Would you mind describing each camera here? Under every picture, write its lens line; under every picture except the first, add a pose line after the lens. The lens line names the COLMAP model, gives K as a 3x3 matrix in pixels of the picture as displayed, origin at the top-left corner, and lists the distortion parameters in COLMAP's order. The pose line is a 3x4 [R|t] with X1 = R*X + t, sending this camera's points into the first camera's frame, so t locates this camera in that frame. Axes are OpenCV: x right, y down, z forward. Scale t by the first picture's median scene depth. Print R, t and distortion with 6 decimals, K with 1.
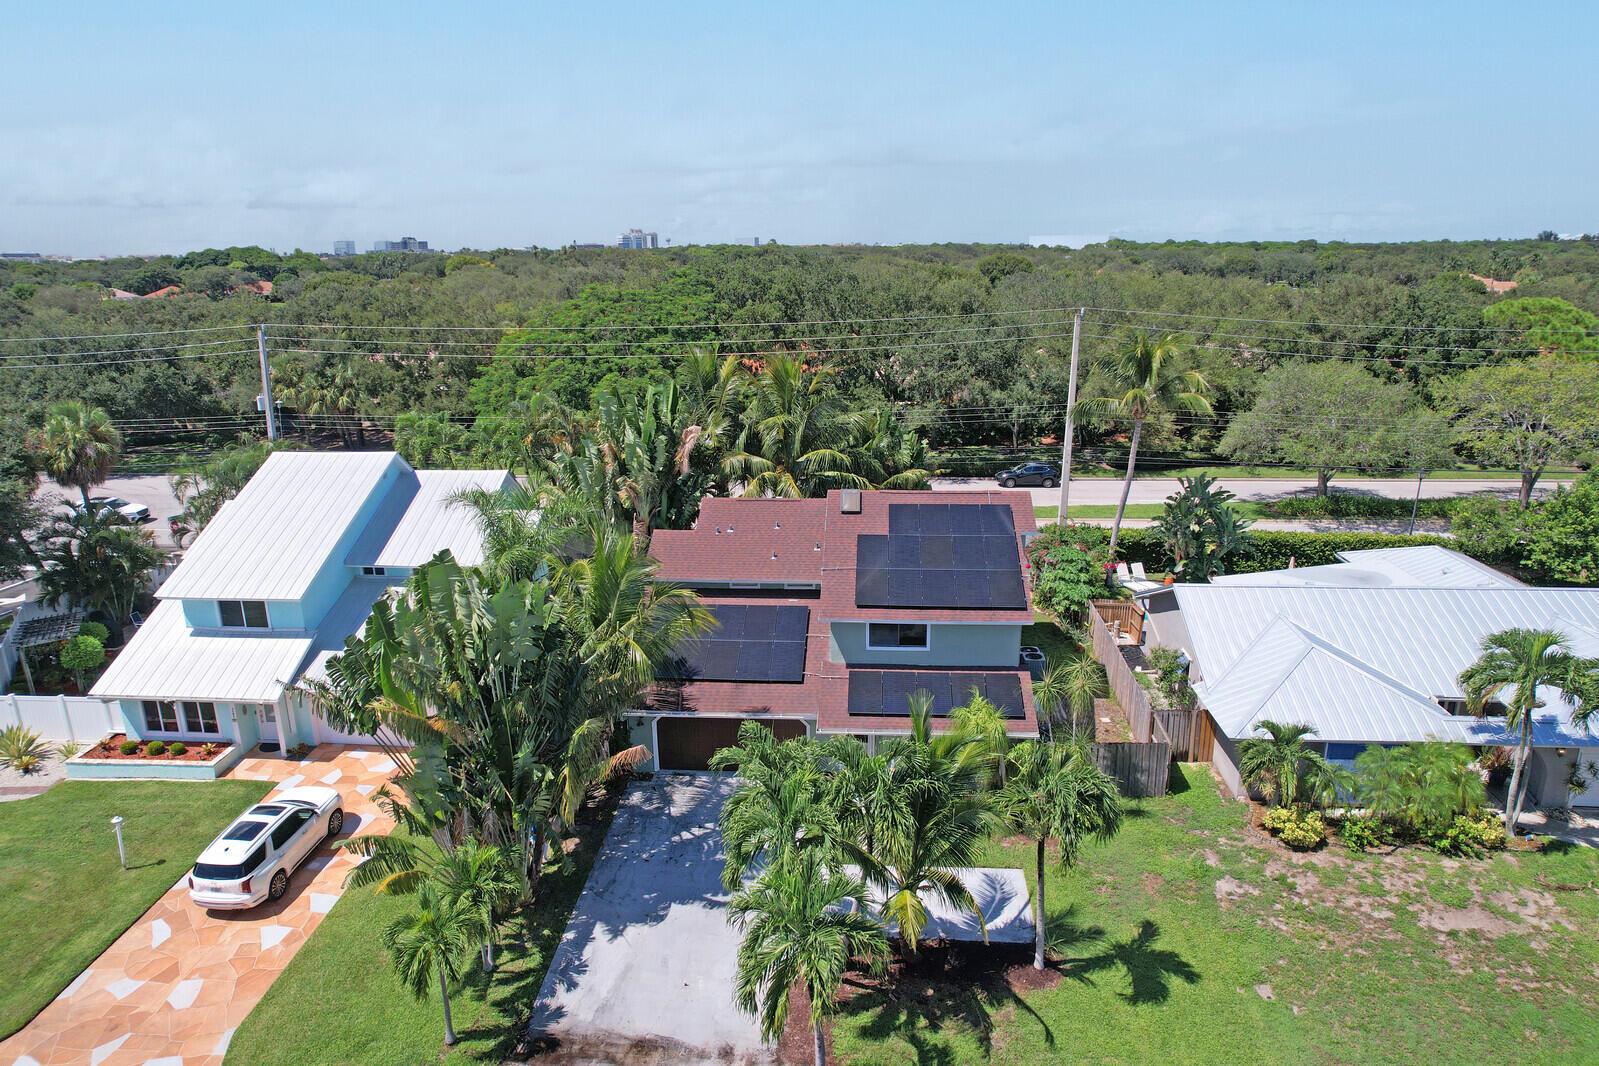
lens RADIAL K [[1037.0, 0, 799.5], [0, 1037.0, 533.0], [0, 0, 1]] dist [-0.081774, 0.077572]
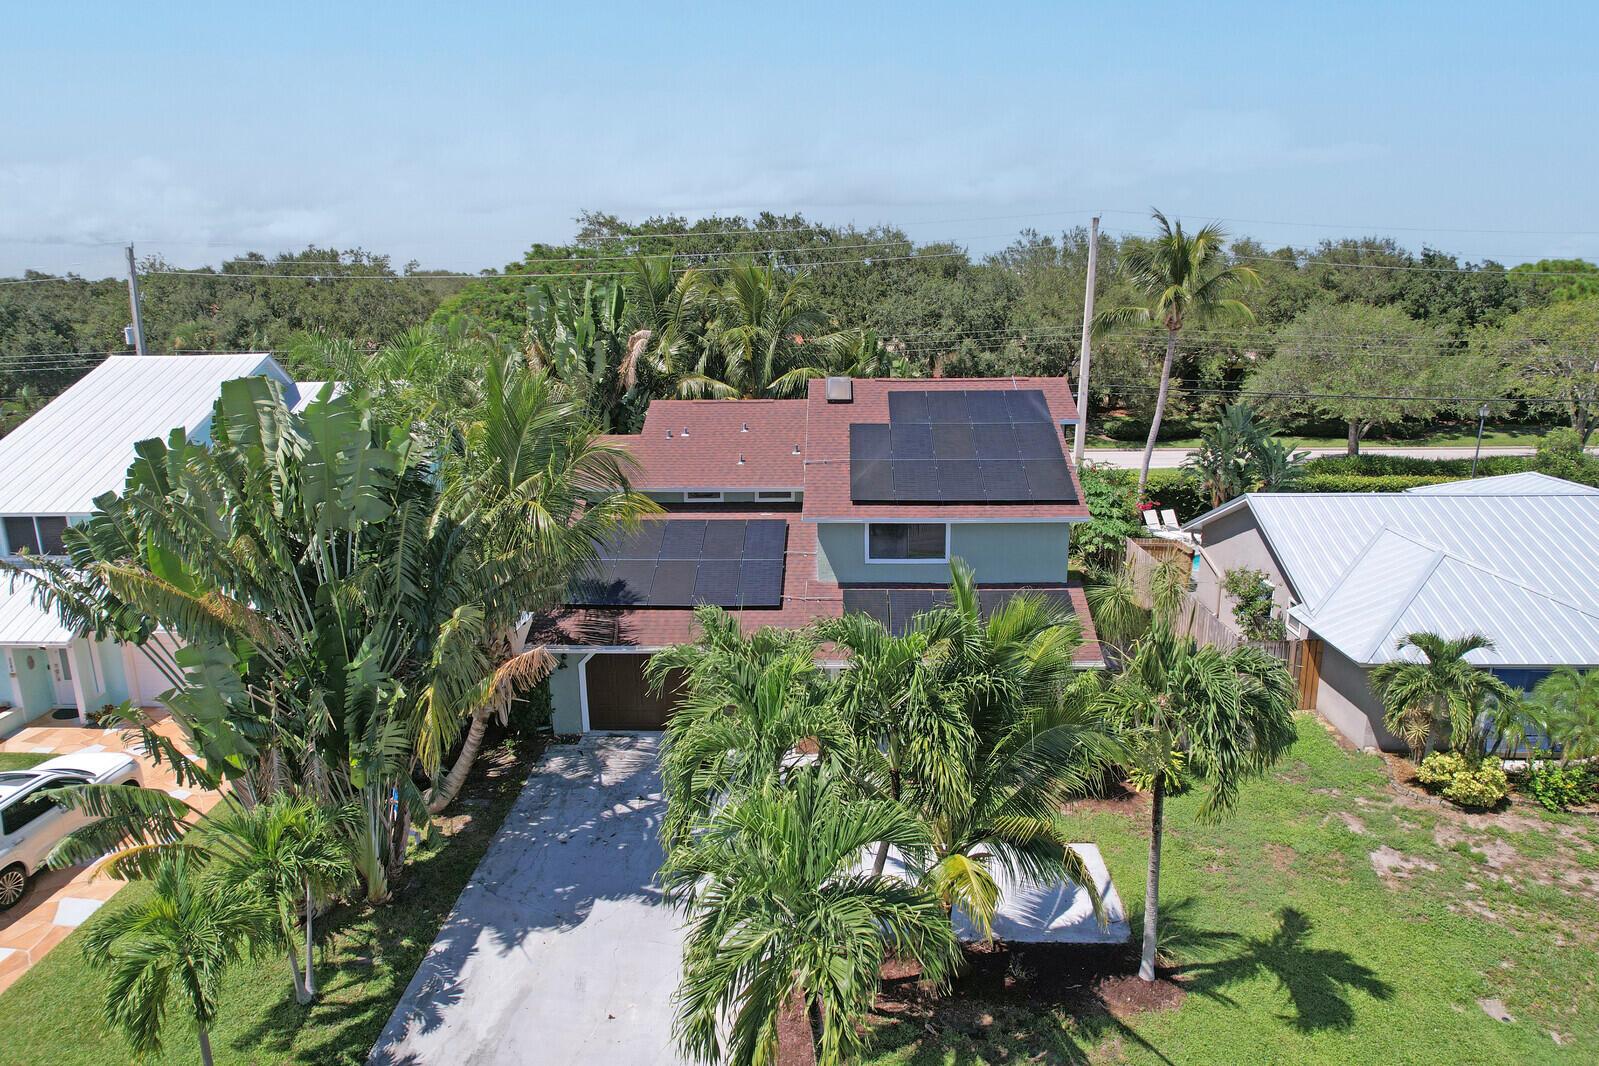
lens RADIAL K [[1037.0, 0, 799.5], [0, 1037.0, 533.0], [0, 0, 1]] dist [-0.081774, 0.077572]
pose [[0.999420, -0.007614, 0.033204, -0.009433], [0.008776, 0.999348, -0.035018, 0.140275], [-0.032916, 0.035289, 0.998835, 0.299932]]
